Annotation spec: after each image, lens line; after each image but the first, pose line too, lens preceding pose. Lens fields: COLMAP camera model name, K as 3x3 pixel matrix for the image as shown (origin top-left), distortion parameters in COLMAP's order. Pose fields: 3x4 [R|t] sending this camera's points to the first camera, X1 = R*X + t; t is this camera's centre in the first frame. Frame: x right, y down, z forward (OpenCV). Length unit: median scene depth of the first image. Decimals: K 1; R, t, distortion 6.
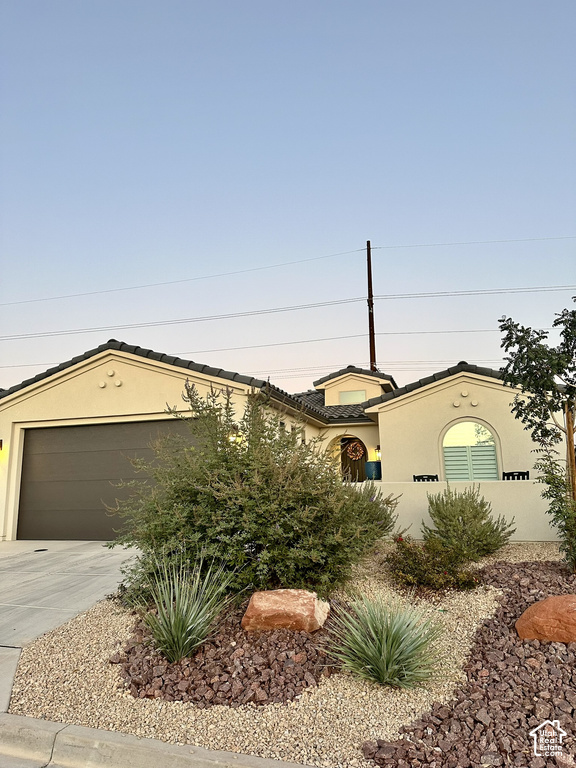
lens RADIAL K [[535.3, 0, 288.0], [0, 535.3, 387.2], [0, 0, 1]] dist [0.067892, -0.080264]
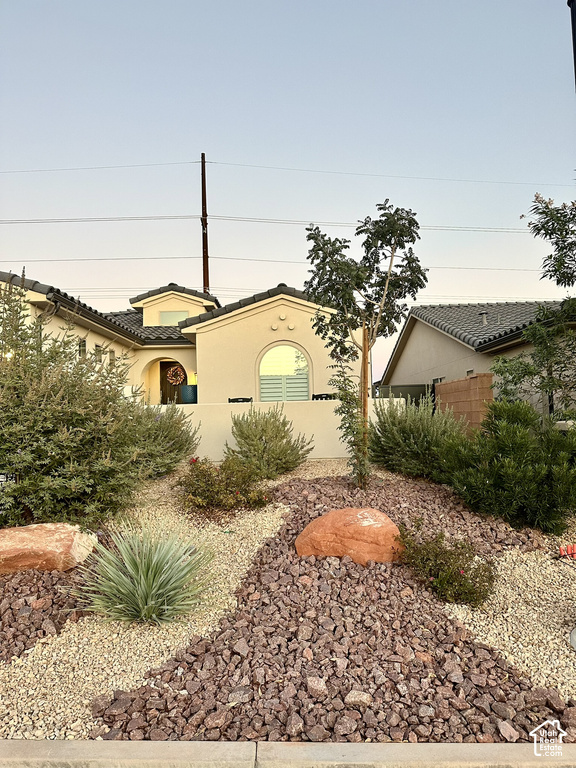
lens RADIAL K [[535.3, 0, 287.7], [0, 535.3, 388.8], [0, 0, 1]] dist [0.067892, -0.080264]
pose [[0.955449, 0.006104, 0.295093, 0.107943], [-0.045377, 0.990938, 0.126425, 0.042111], [-0.291647, -0.134183, 0.947067, 0.119275]]
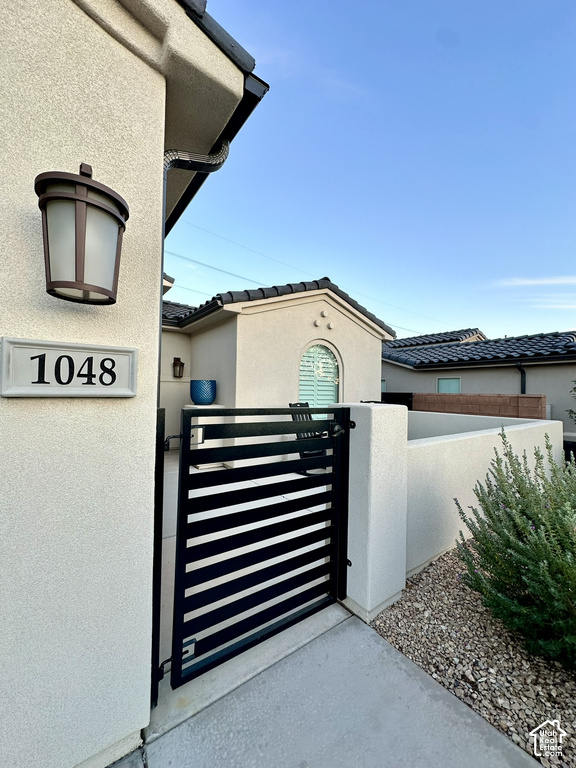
lens RADIAL K [[304.9, 0, 288.3], [0, 304.9, 386.7], [0, 0, 1]] dist [-0.001838, -0.000001]
pose [[0.594236, 0.037177, 0.803431, -0.258105], [-0.180319, 0.979660, 0.088036, 0.218292], [-0.783816, -0.197188, 0.588854, 1.589606]]
